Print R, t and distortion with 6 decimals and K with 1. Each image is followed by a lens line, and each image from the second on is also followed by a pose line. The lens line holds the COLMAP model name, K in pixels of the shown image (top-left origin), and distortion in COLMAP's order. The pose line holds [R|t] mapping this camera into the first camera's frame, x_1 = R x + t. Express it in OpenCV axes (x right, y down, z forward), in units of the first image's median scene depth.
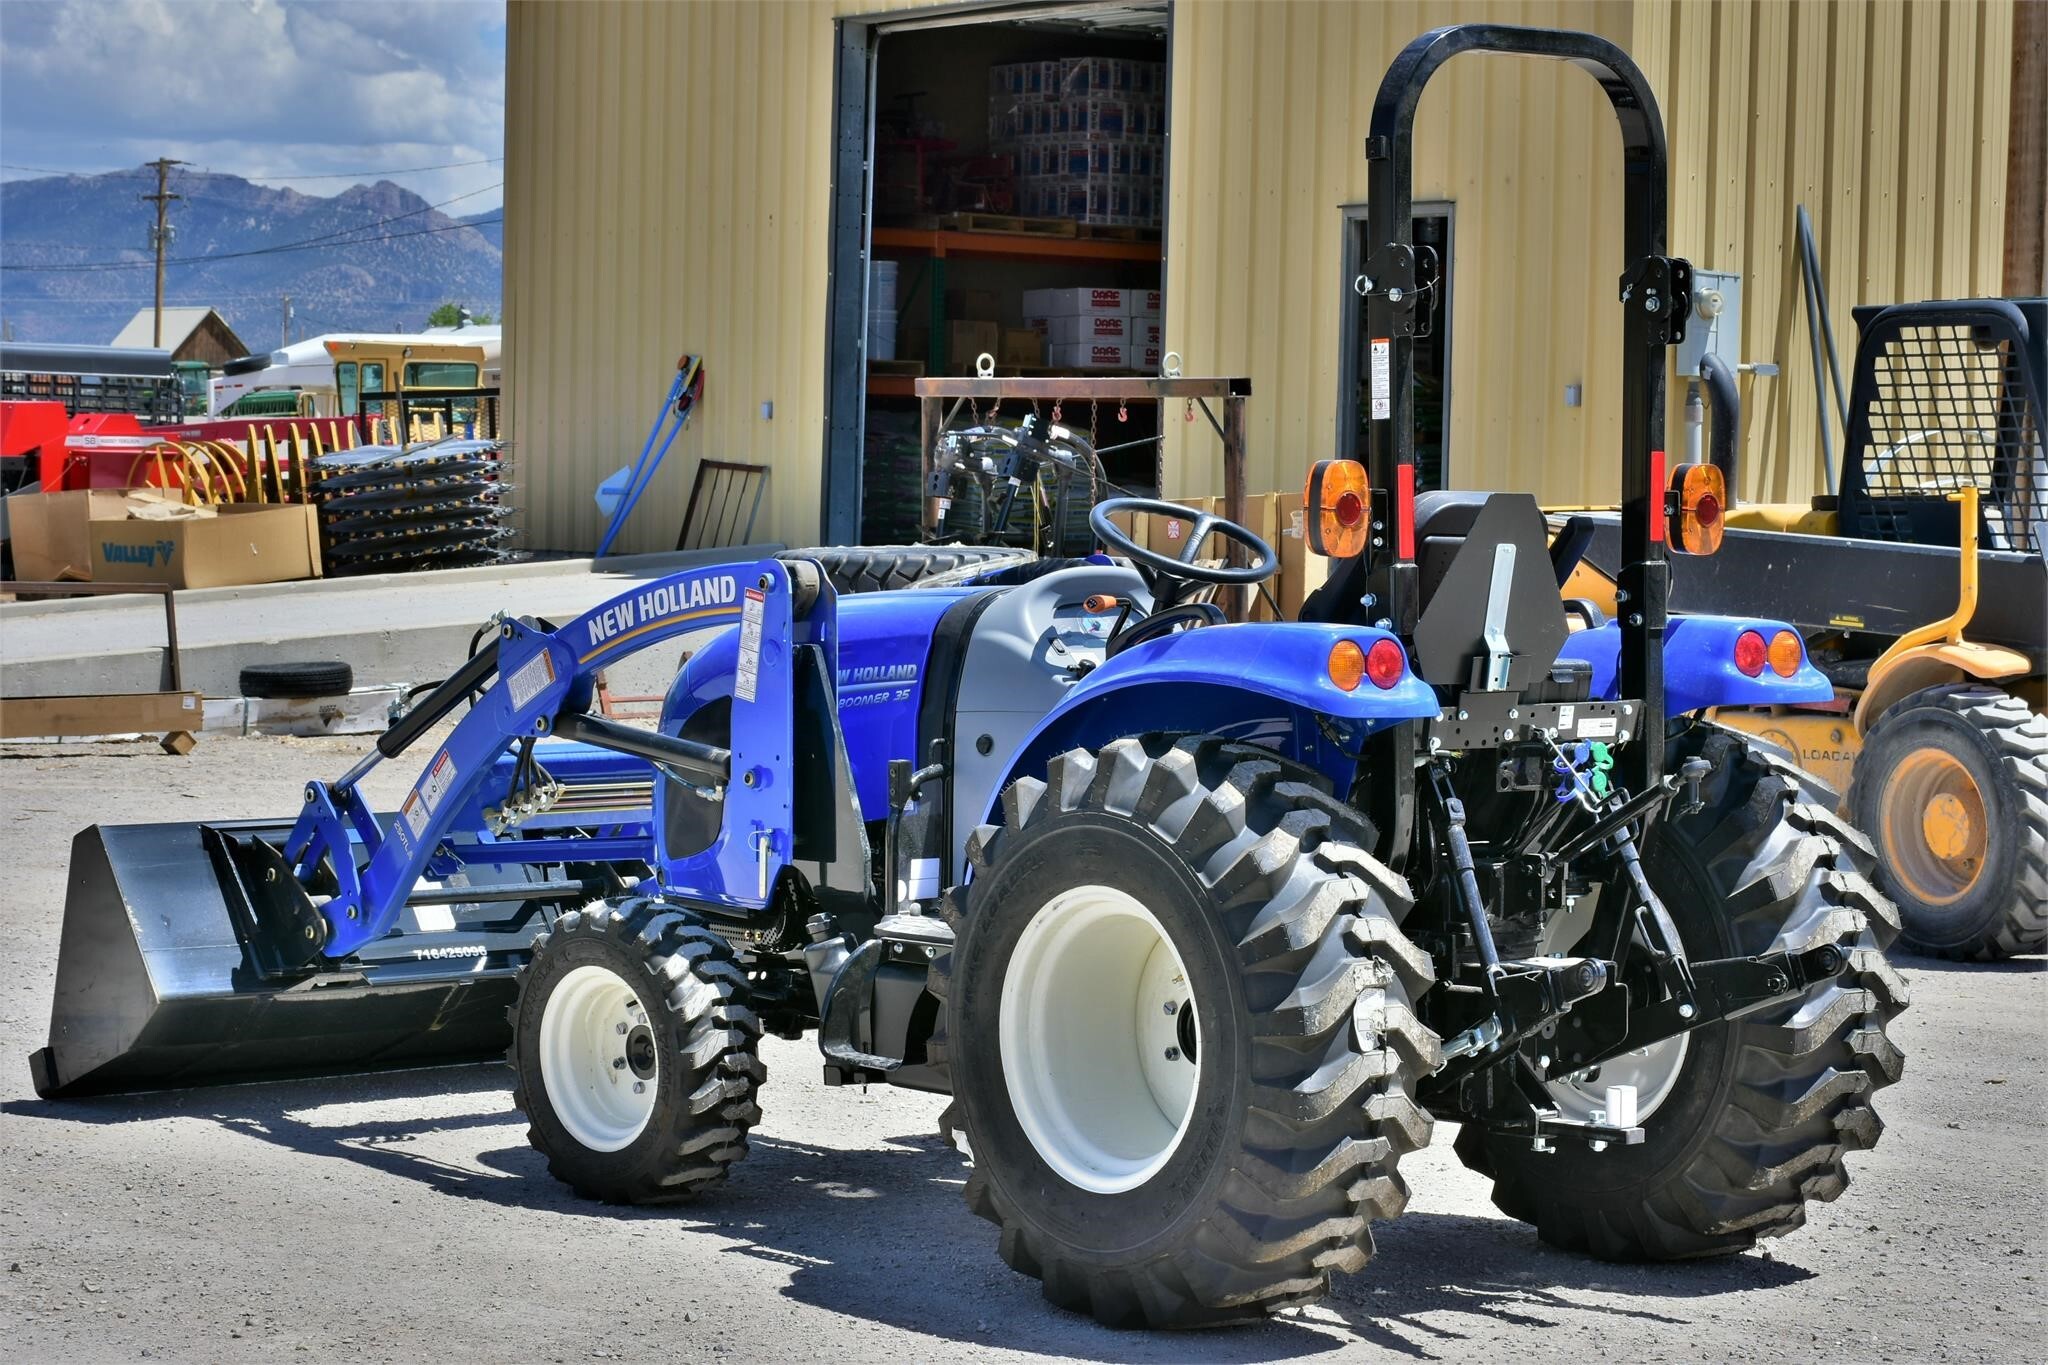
lens RADIAL K [[5104.4, 0, 1024.0], [0, 5104.4, 682.5], [0, 0, 1]] dist [0.001474, 0.308800]
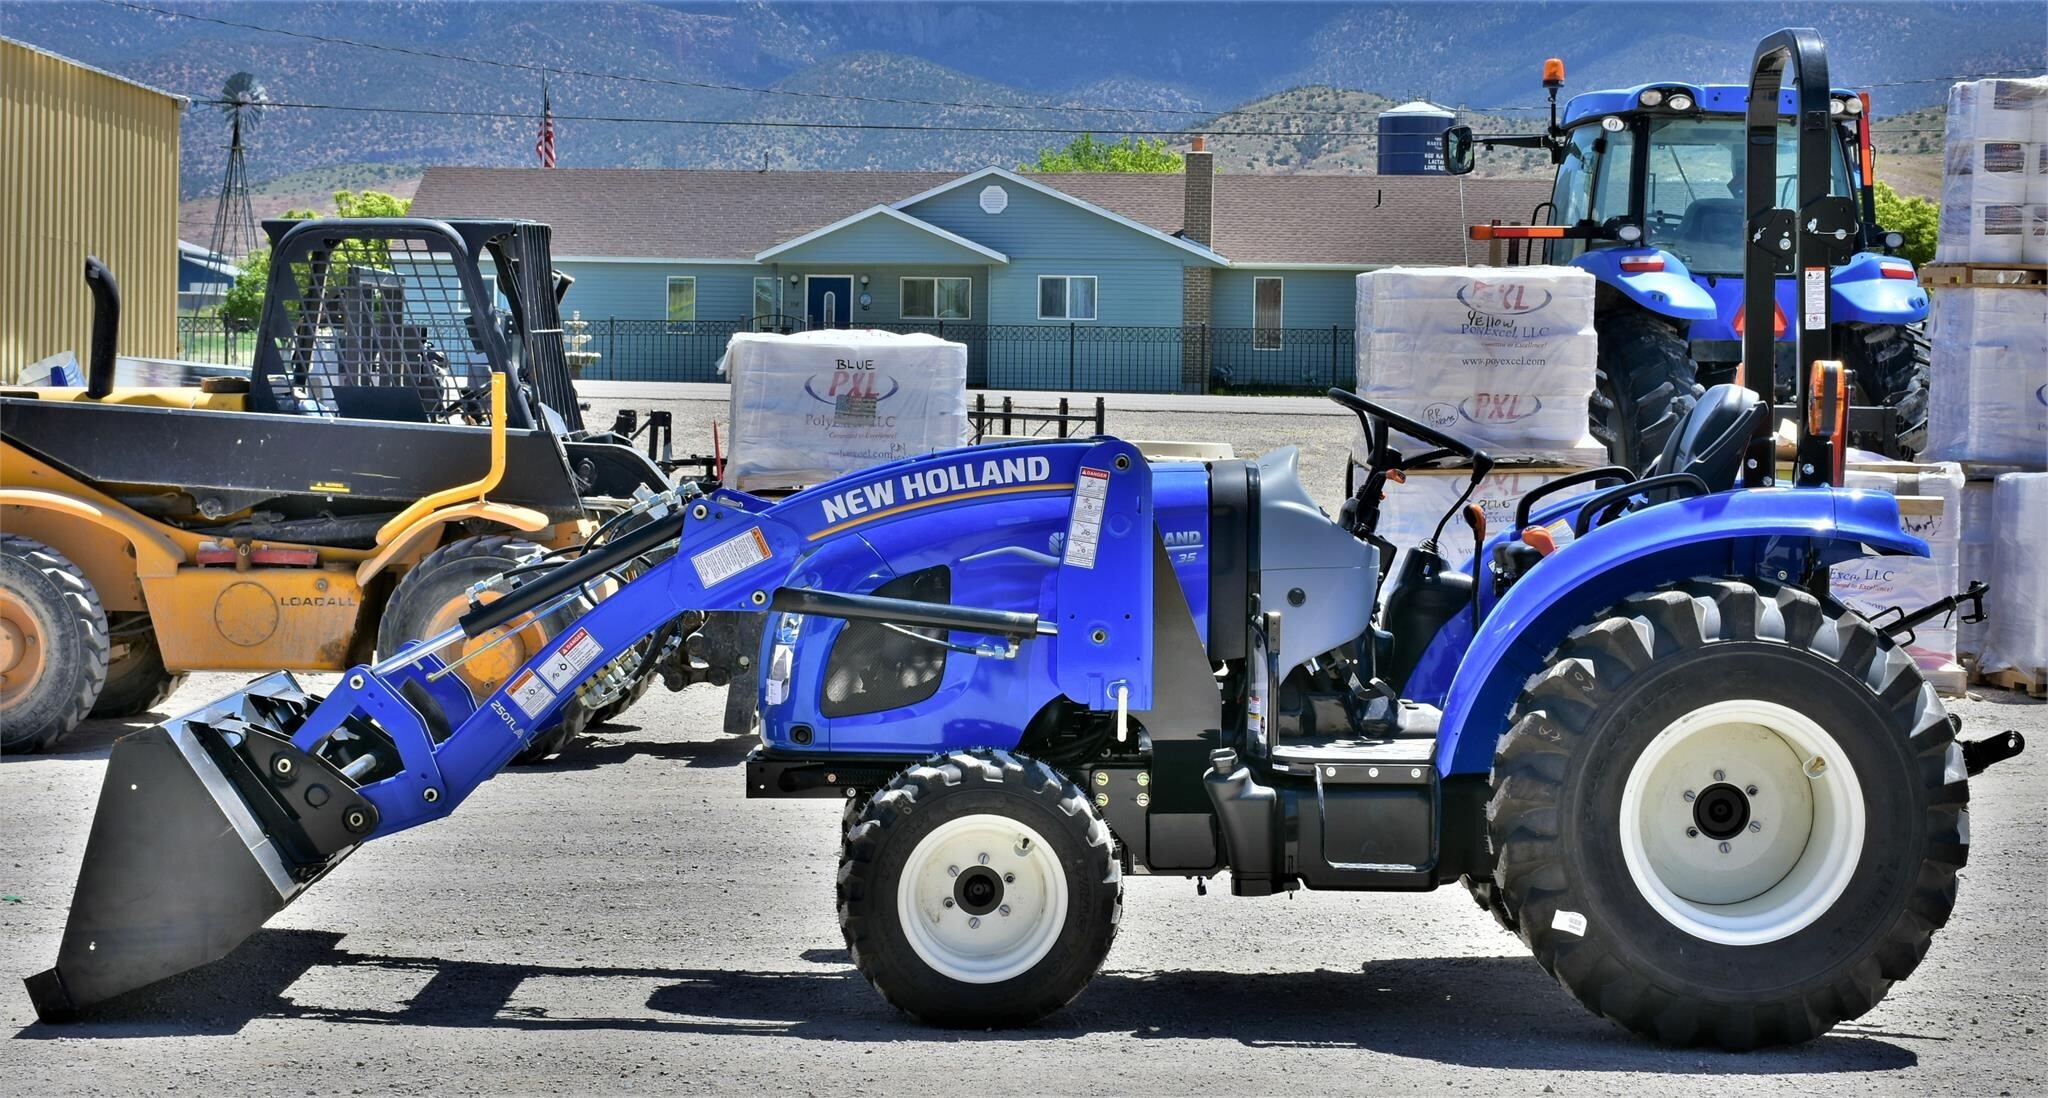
lens RADIAL K [[4071.5, 0, 1021.9], [0, 4071.5, 606.0], [0, 0, 1]] dist [-0.034510, 0.018682]
pose [[0.626928, -0.039826, 0.778059, -0.739520], [0.024342, 0.999206, 0.031532, -0.016094], [-0.778697, -0.000828, 0.627400, 0.435320]]
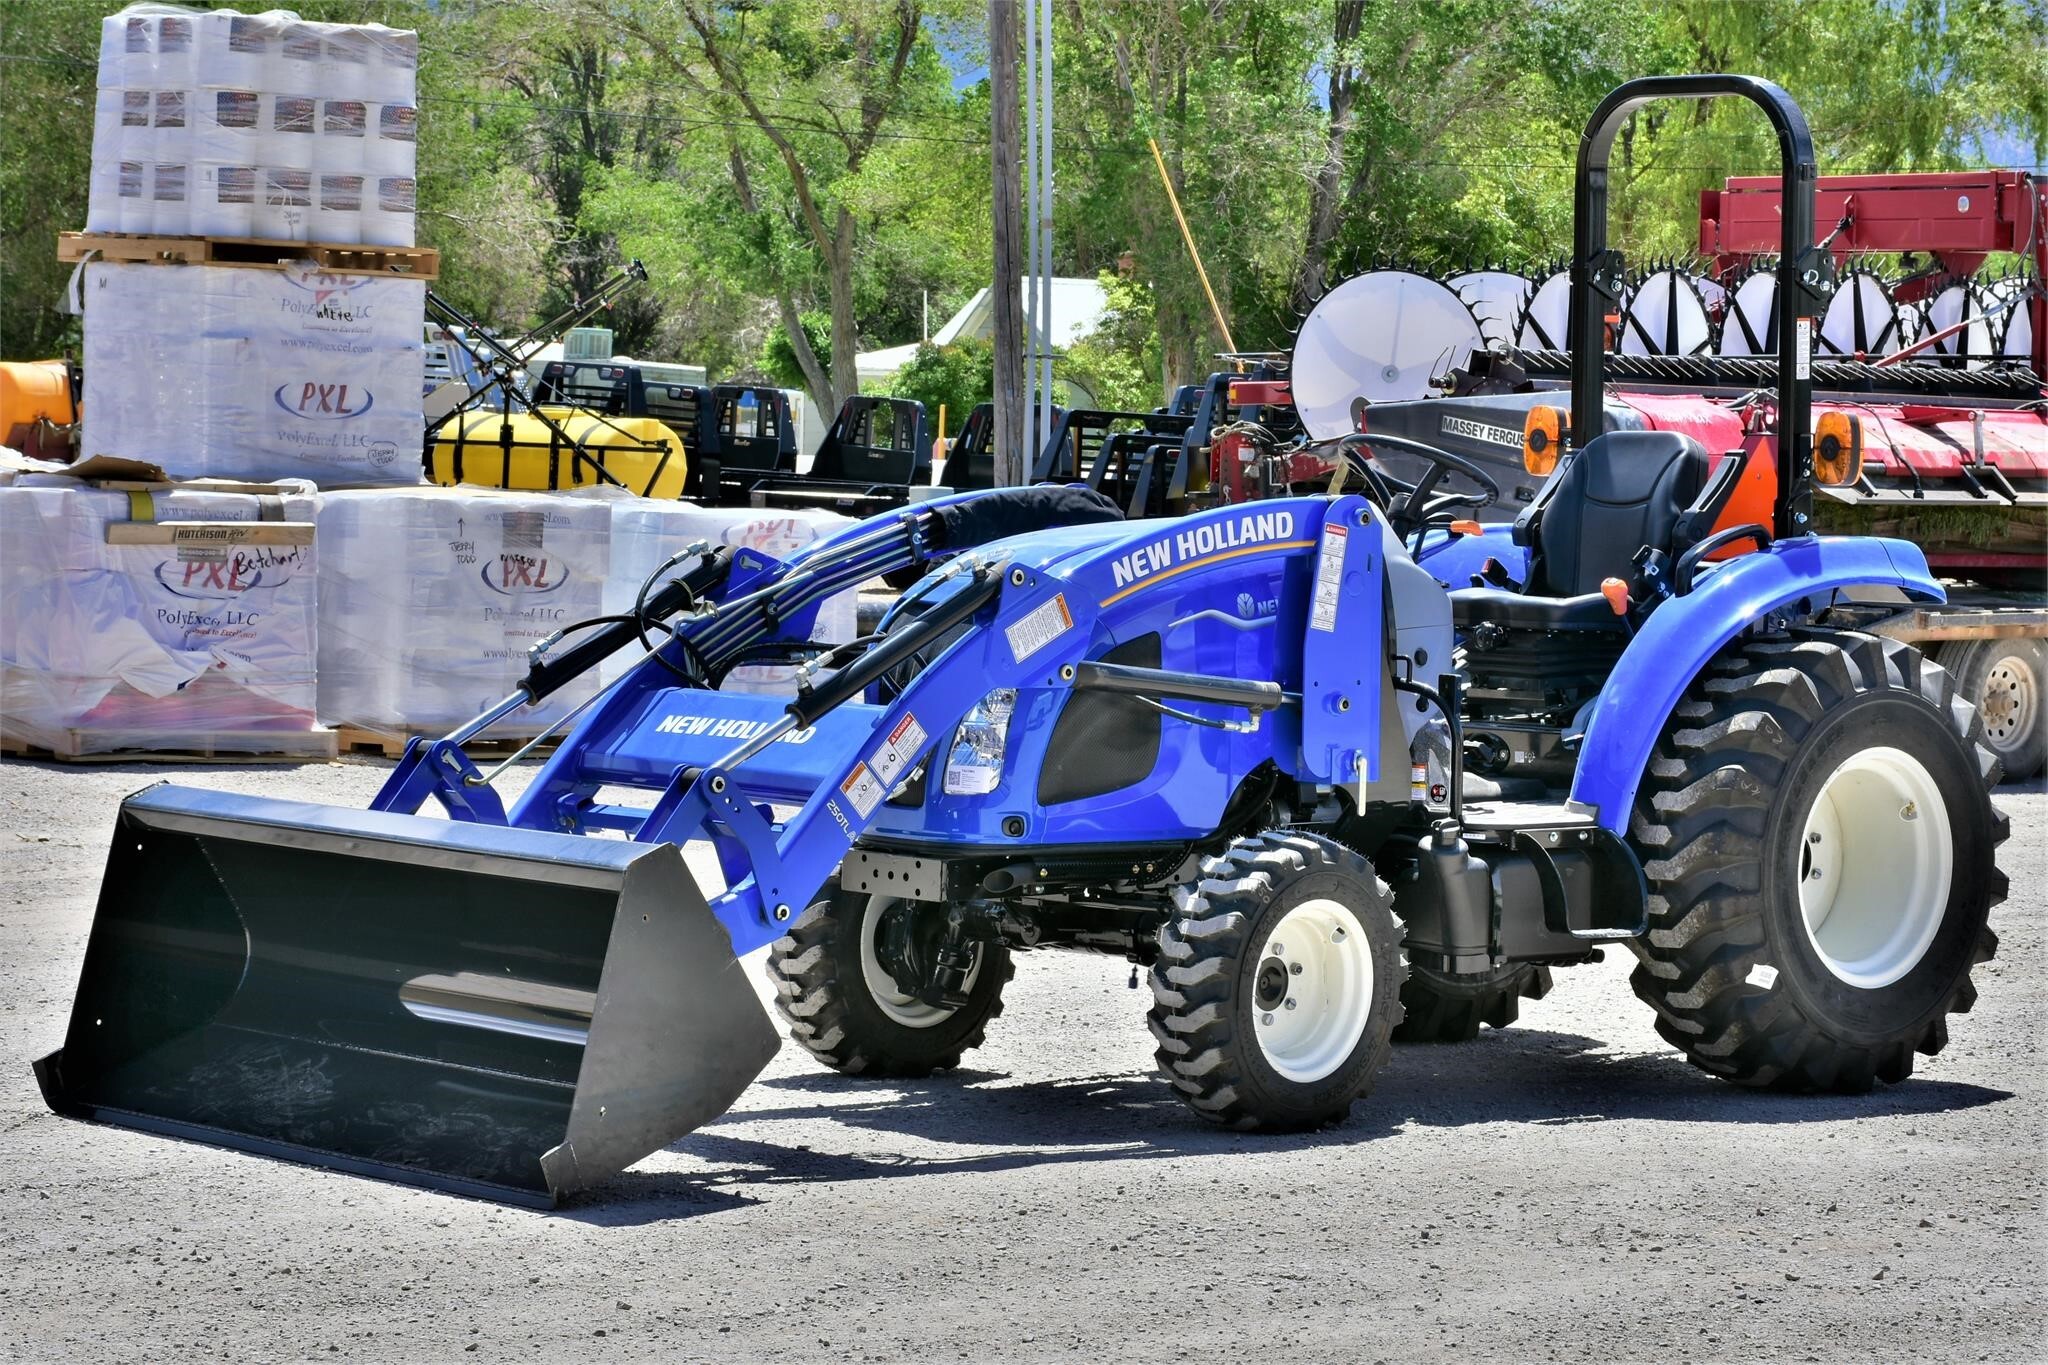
lens RADIAL K [[5622.4, 0, 1024.0], [0, 5622.4, 682.5], [0, 0, 1]] dist [-0.038624, -0.445474]
pose [[-0.037600, -0.055048, 0.997775, -1.167892], [0.019574, 0.998249, 0.055812, -0.049925], [-0.999101, 0.021629, -0.036457, 1.073098]]
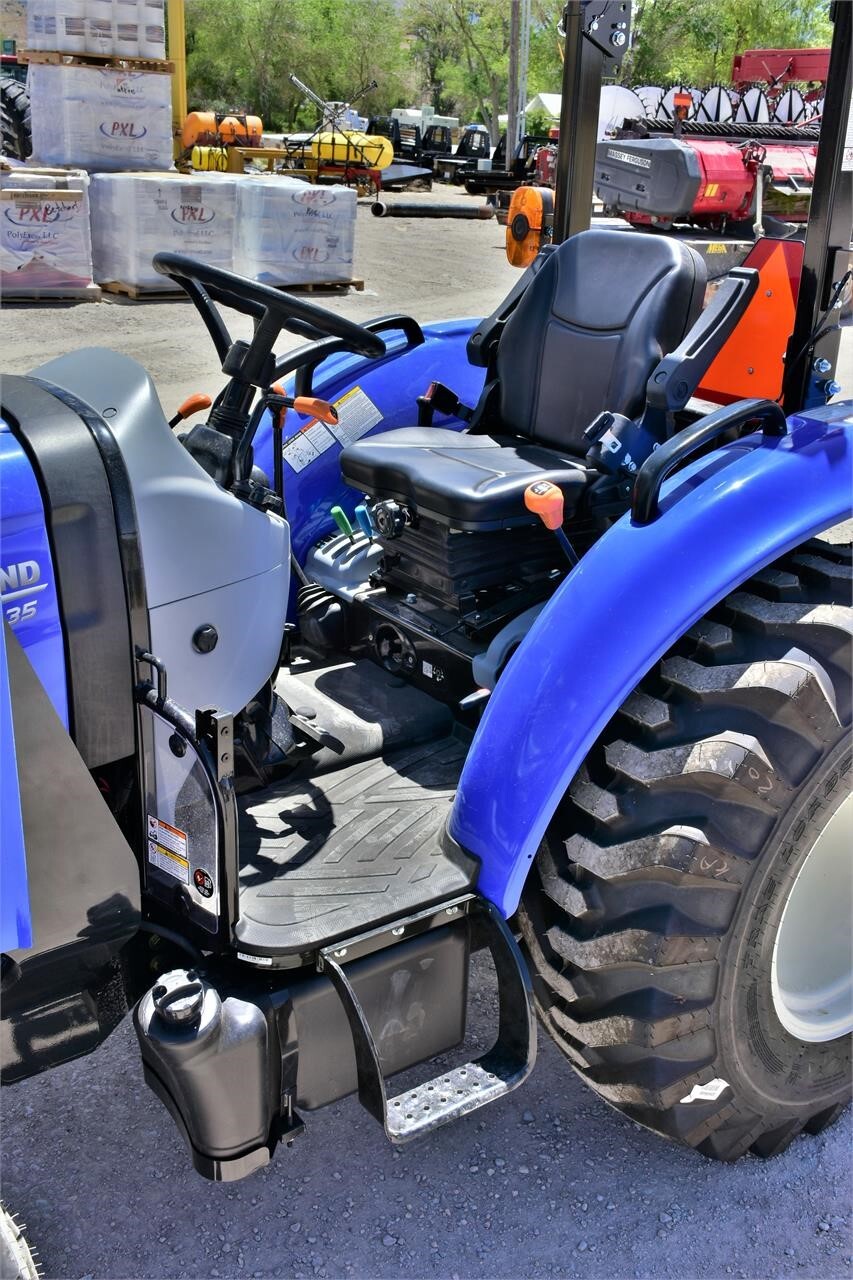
lens RADIAL K [[1285.9, 0, 426.5], [0, 1285.9, 640.0], [0, 0, 1]] dist [-0.004417, 0.018024]
pose [[0.058290, -0.374029, 0.925583, -0.161727], [-0.000963, 0.927138, 0.374718, -0.051604], [-0.998299, -0.022734, 0.053683, 0.910396]]
